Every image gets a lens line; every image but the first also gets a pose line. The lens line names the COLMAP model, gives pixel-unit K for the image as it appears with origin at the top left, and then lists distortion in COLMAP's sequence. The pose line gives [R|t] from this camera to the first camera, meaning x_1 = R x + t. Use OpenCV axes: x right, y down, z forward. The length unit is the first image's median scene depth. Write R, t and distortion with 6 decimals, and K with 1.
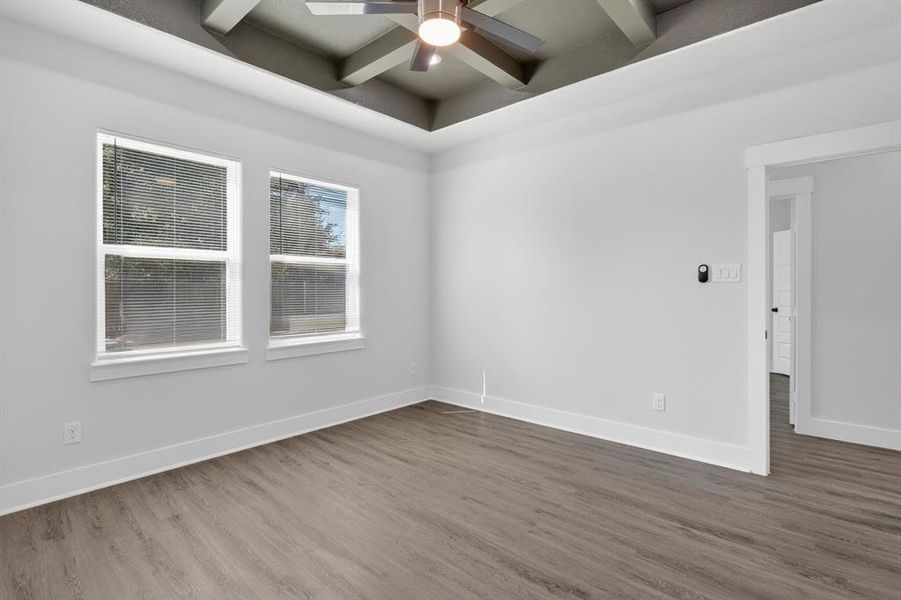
lens RADIAL K [[431.8, 0, 458.9], [0, 431.8, 296.2], [0, 0, 1]] dist [-0.011610, 0.000026]
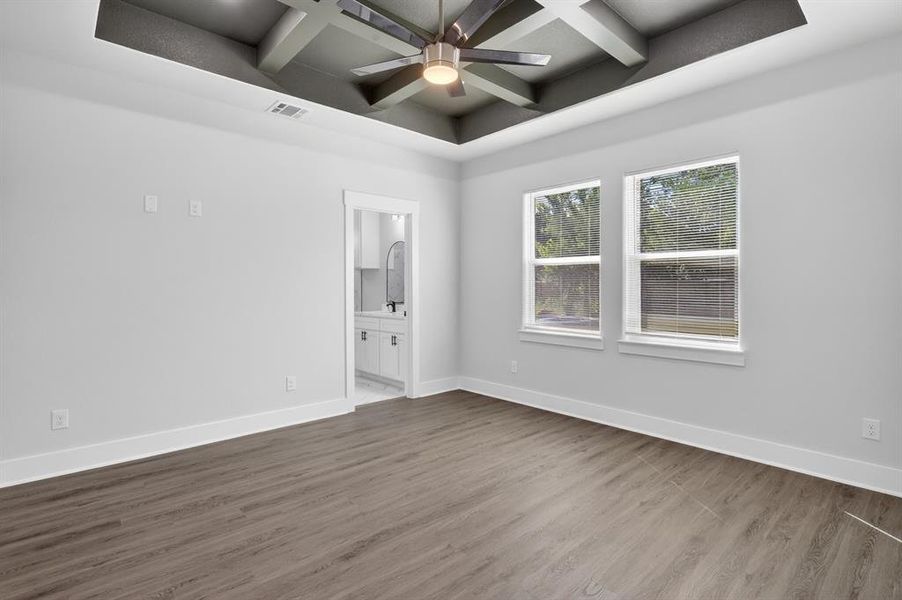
lens RADIAL K [[440.8, 0, 454.1], [0, 440.8, 287.8], [0, 0, 1]] dist [-0.003402, 0.000033]
pose [[-0.110360, 0.005162, -0.993878, 0.848591], [-0.012730, 0.999897, 0.006607, -0.018693], [0.993810, 0.013381, -0.110283, 0.840584]]
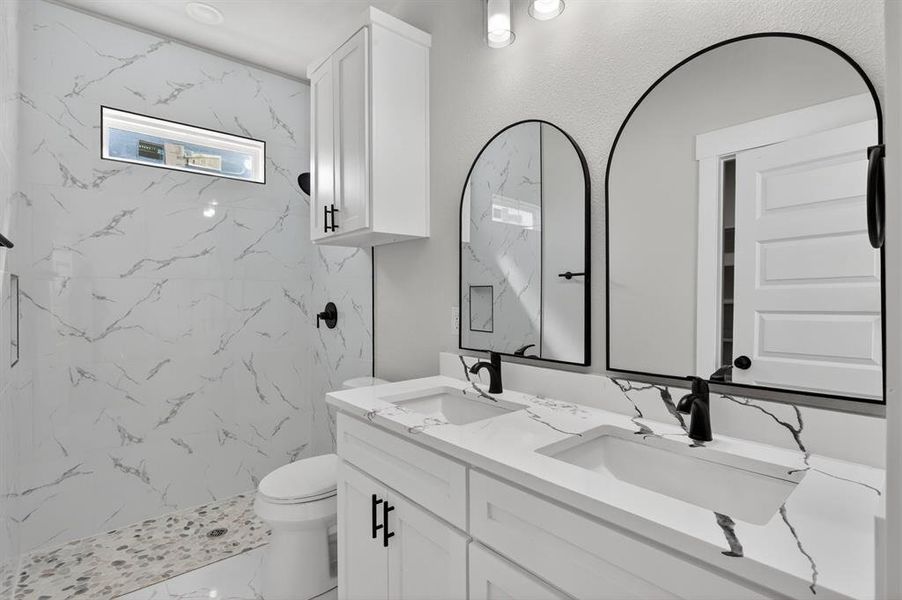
lens RADIAL K [[432.2, 0, 459.4], [0, 432.2, 296.1], [0, 0, 1]] dist [-0.011610, 0.000026]
pose [[-0.131503, 0.010214, -0.991263, -0.658099], [-0.014874, 0.999814, 0.012276, -0.011886], [0.991204, 0.016358, -0.131327, 0.352451]]
